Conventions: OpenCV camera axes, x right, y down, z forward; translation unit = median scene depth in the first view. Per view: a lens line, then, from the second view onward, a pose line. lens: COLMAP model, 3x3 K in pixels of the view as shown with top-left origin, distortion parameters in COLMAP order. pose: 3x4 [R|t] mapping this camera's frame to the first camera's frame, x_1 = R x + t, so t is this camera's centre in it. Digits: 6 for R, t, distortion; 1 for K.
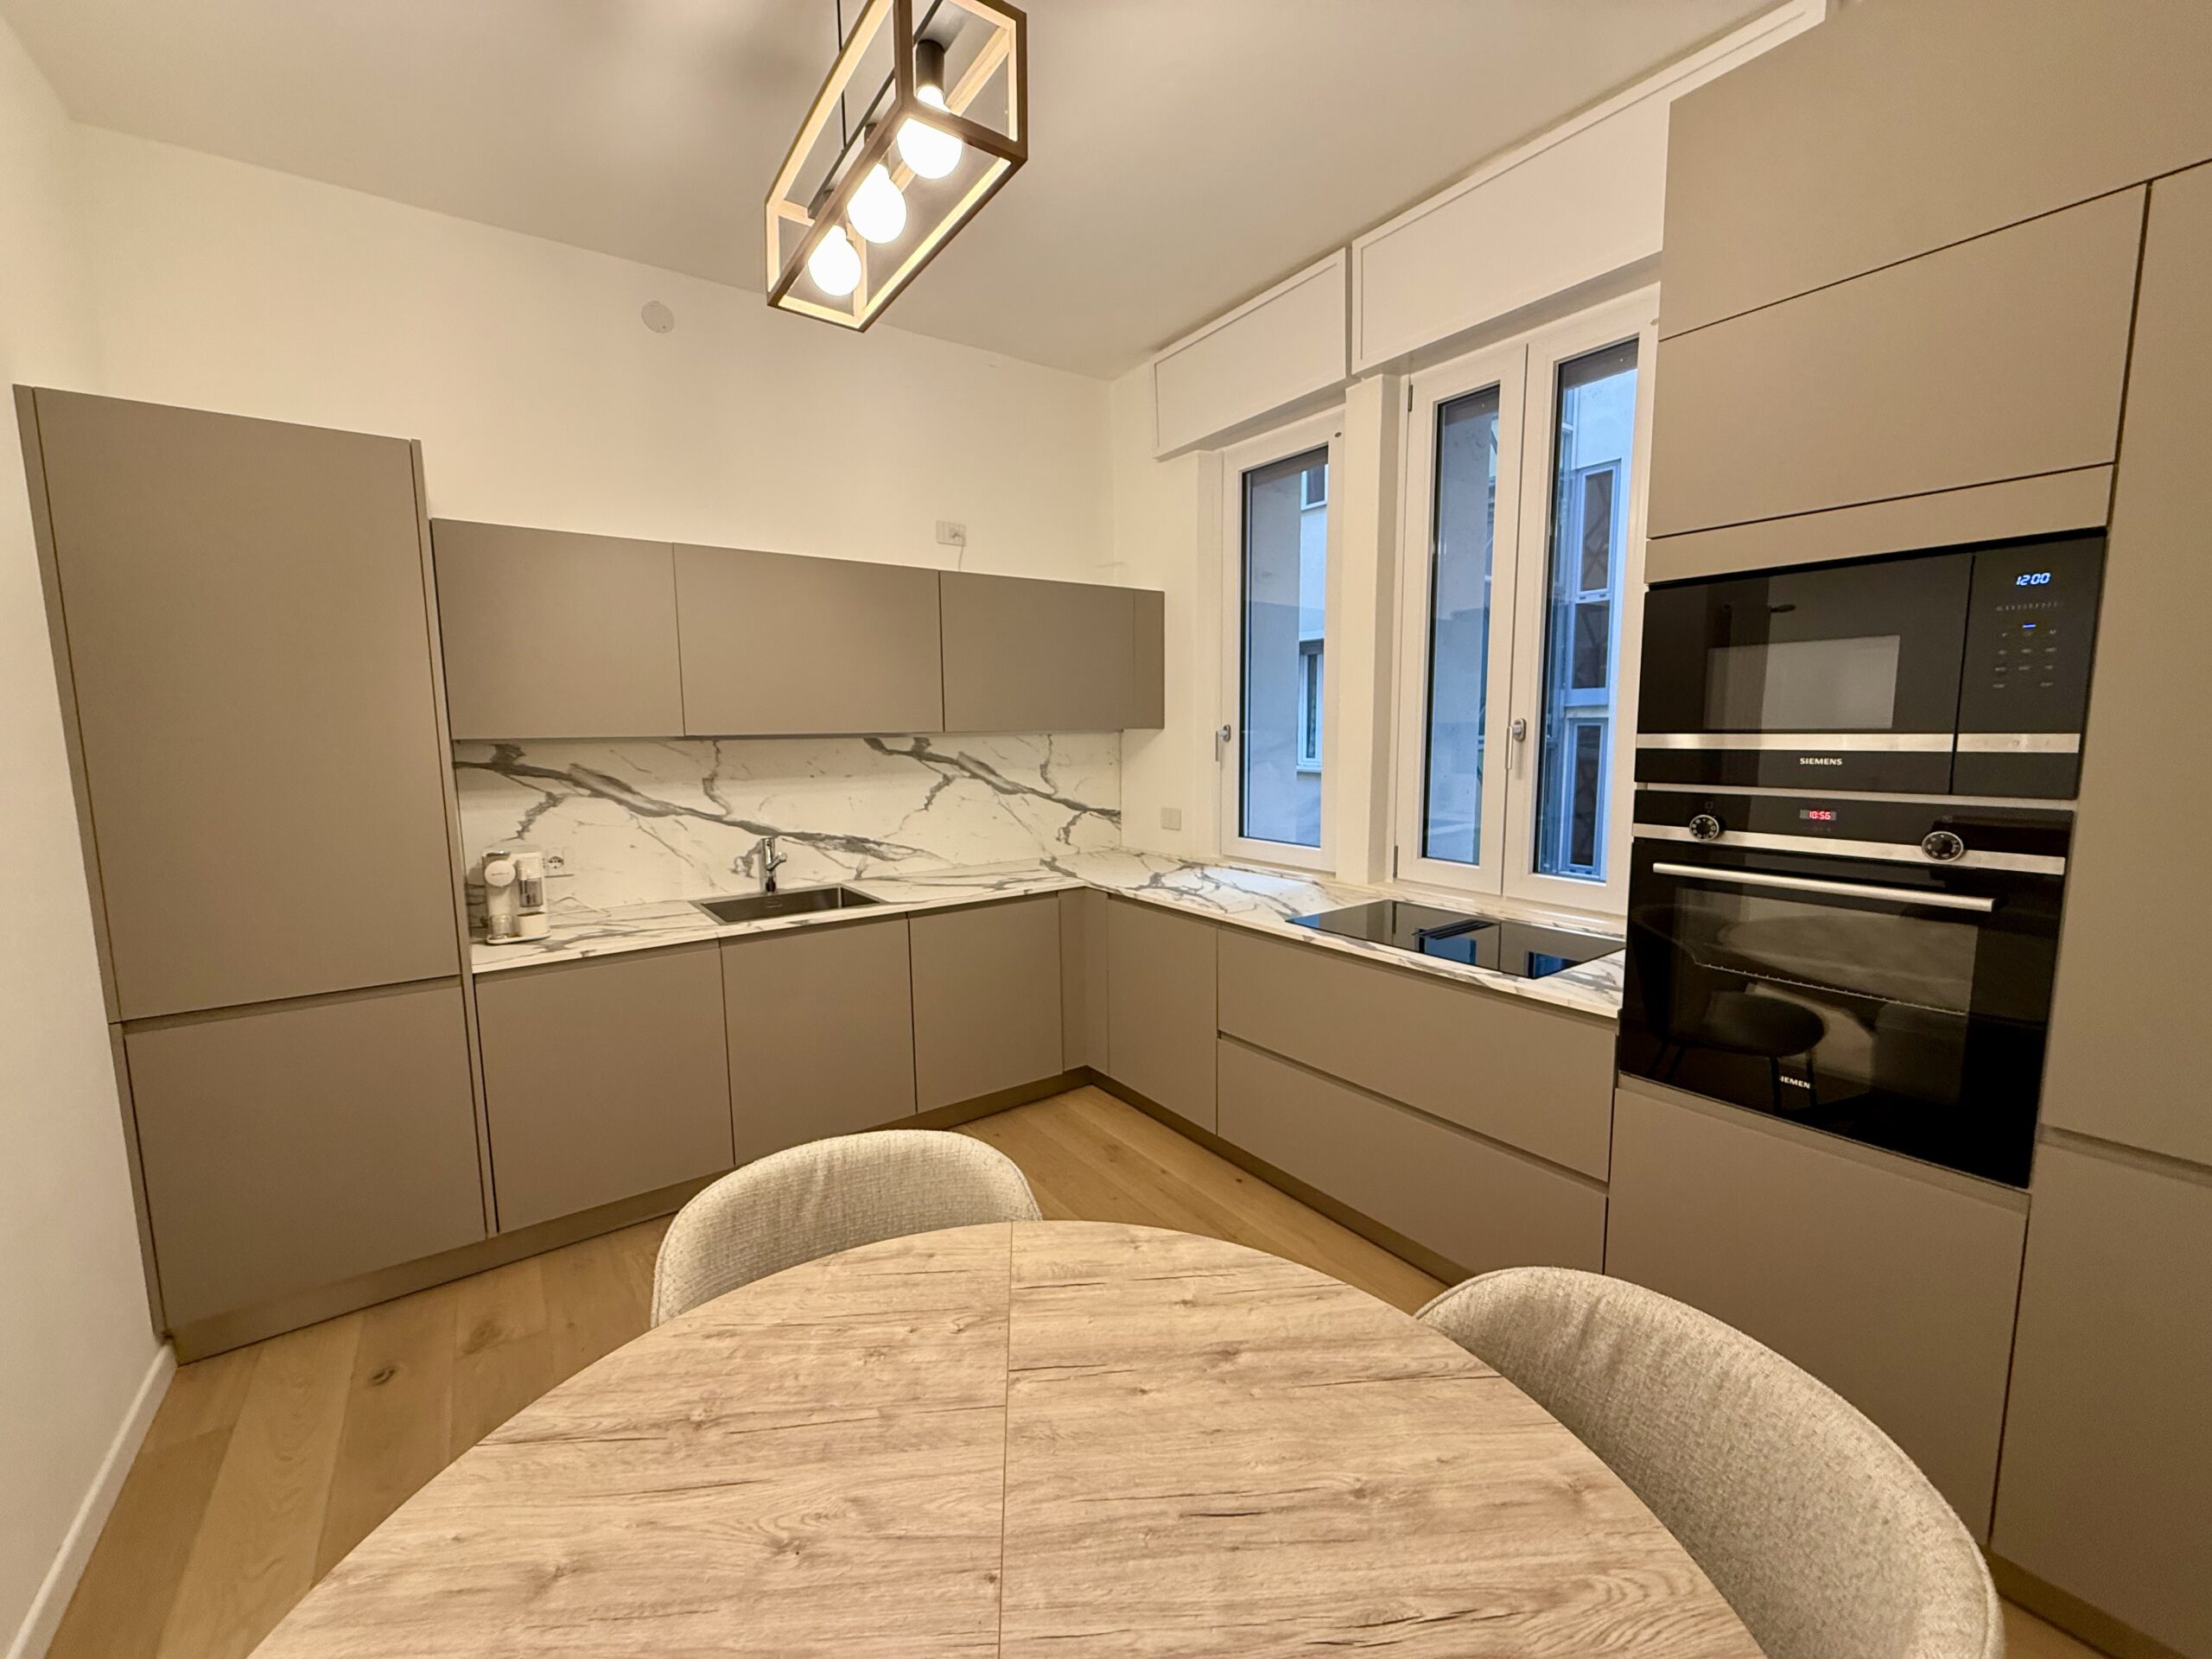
lens RADIAL K [[878.7, 0, 1100.3], [0, 878.7, 828.1], [0, 0, 1]] dist [0.000490, 0.000200]
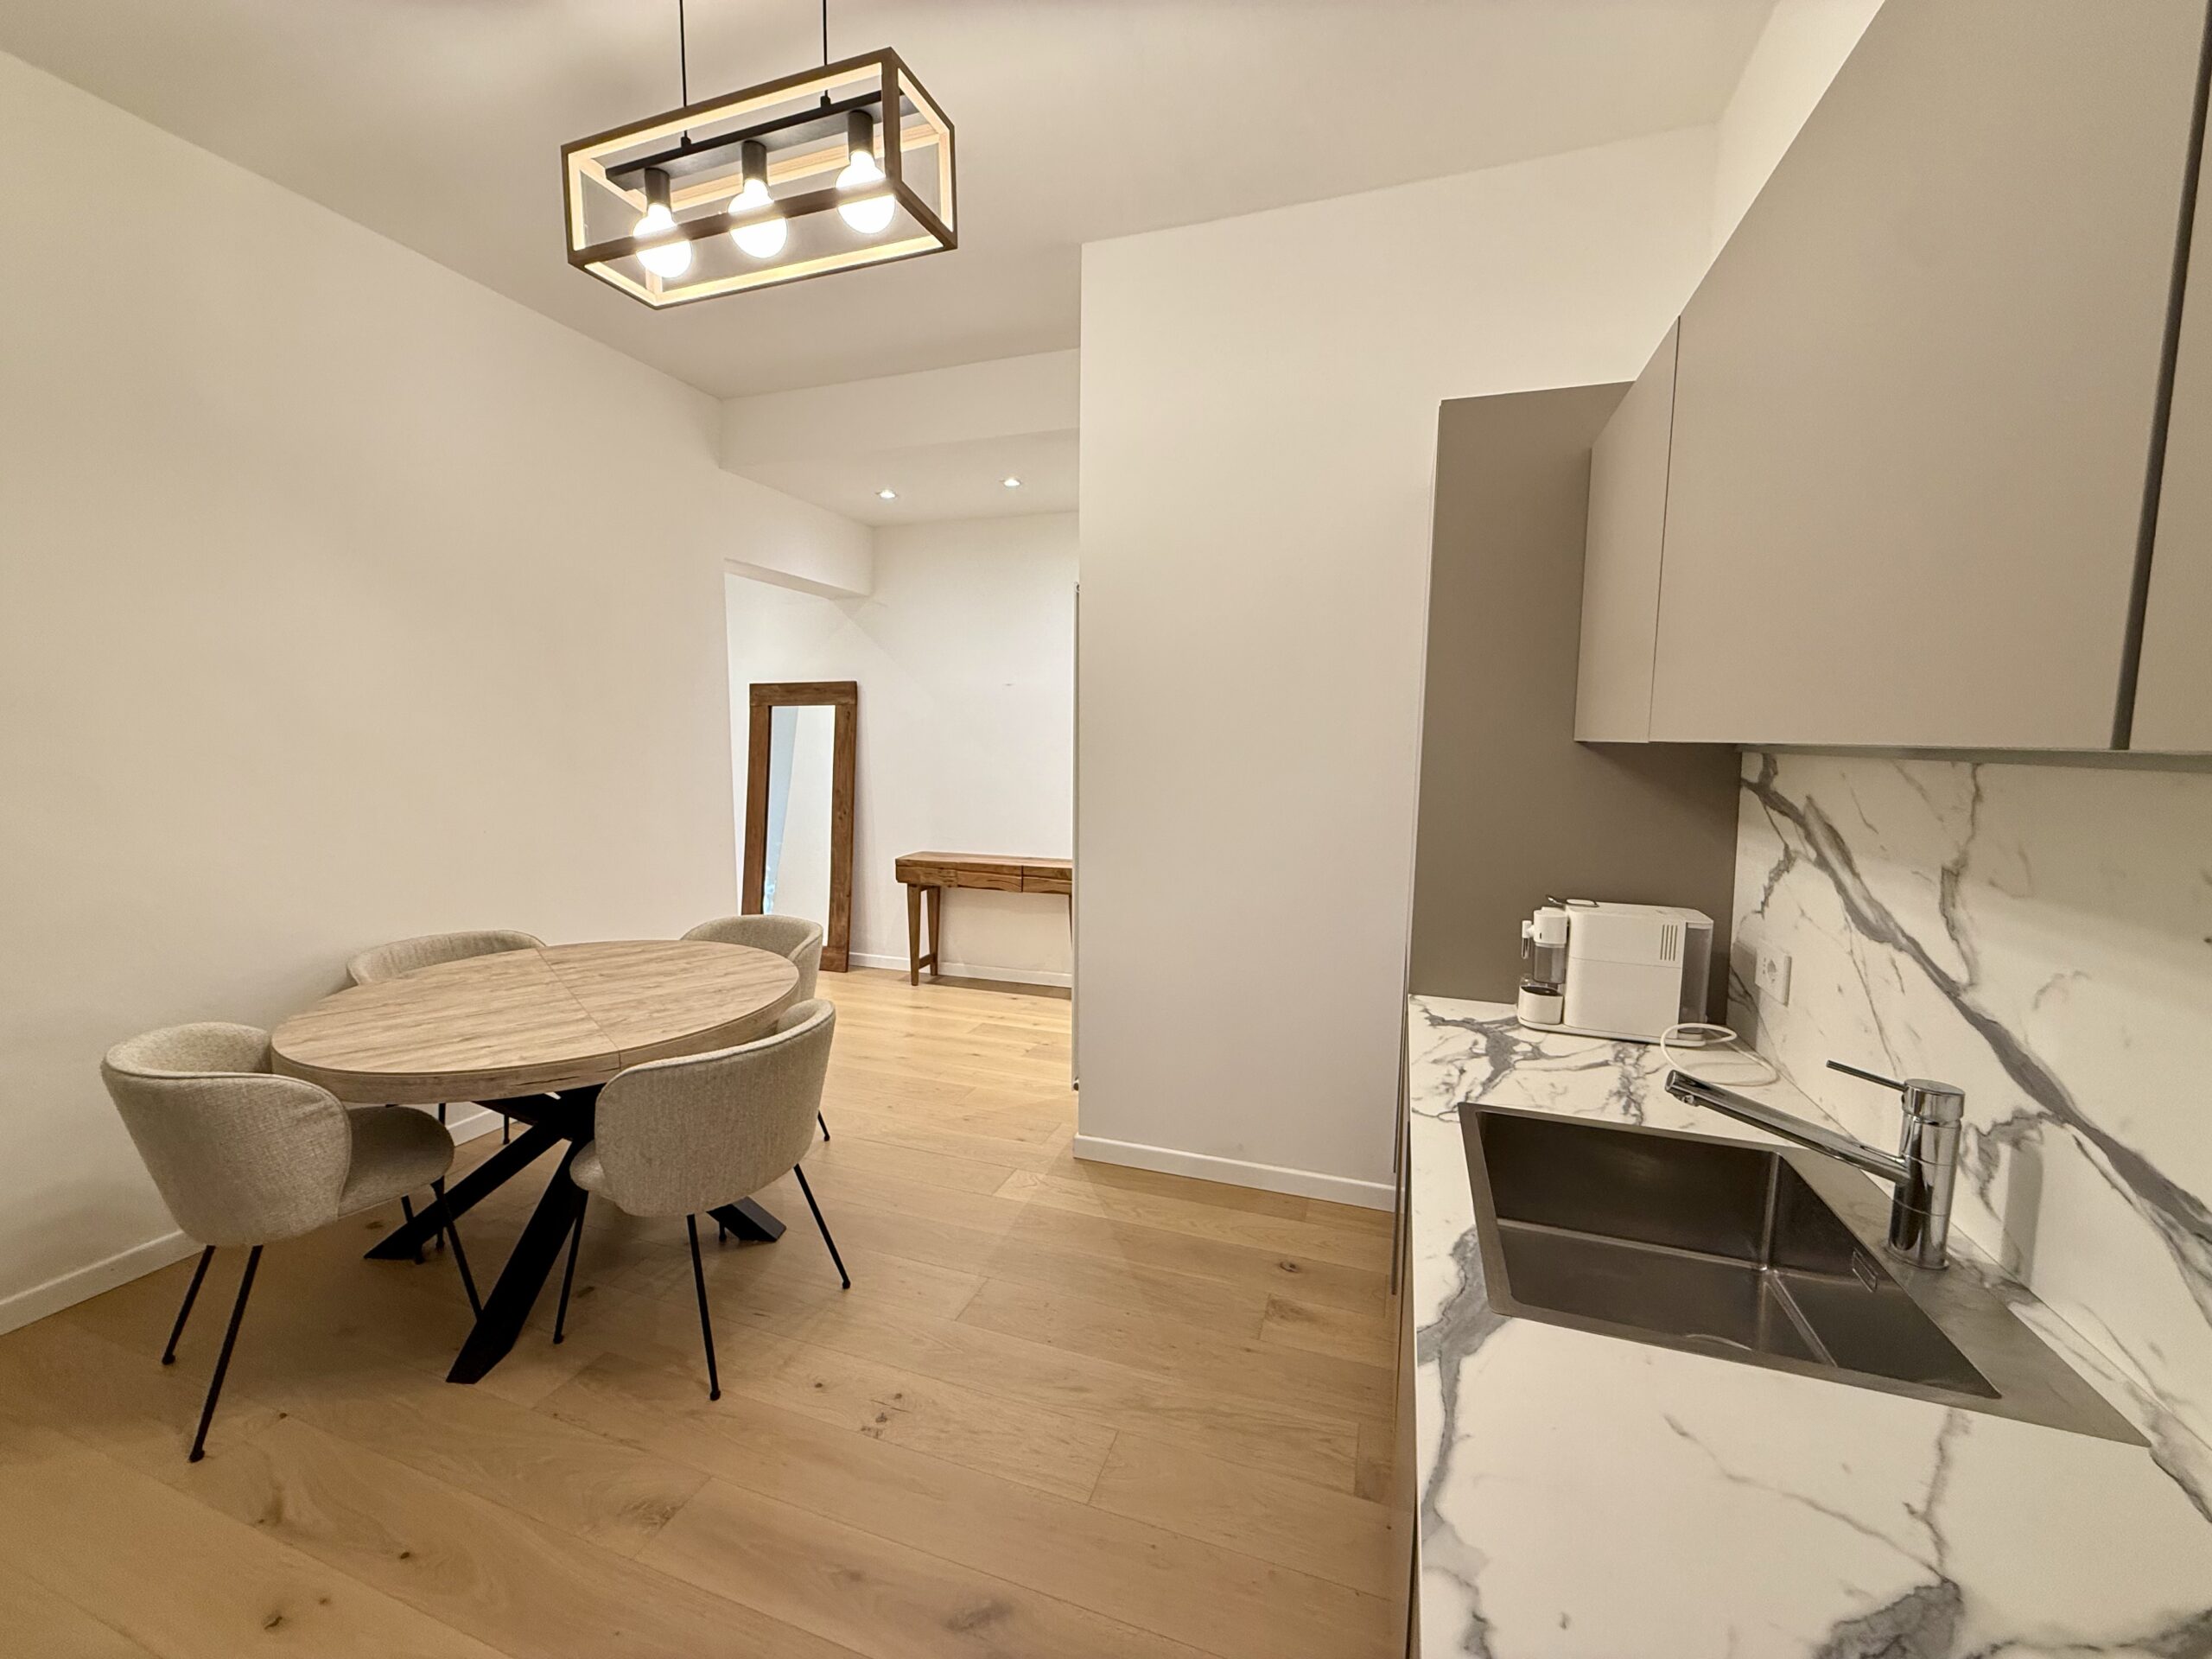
lens RADIAL K [[877.0, 0, 1097.8], [0, 877.0, 829.4], [0, 0, 1]] dist [0.000514, -0.000120]
pose [[-0.815922, 0.065768, -0.574409, 0.043302], [-0.066722, 0.976160, 0.206542, -0.180530], [0.574299, 0.206847, -0.792082, 1.600885]]
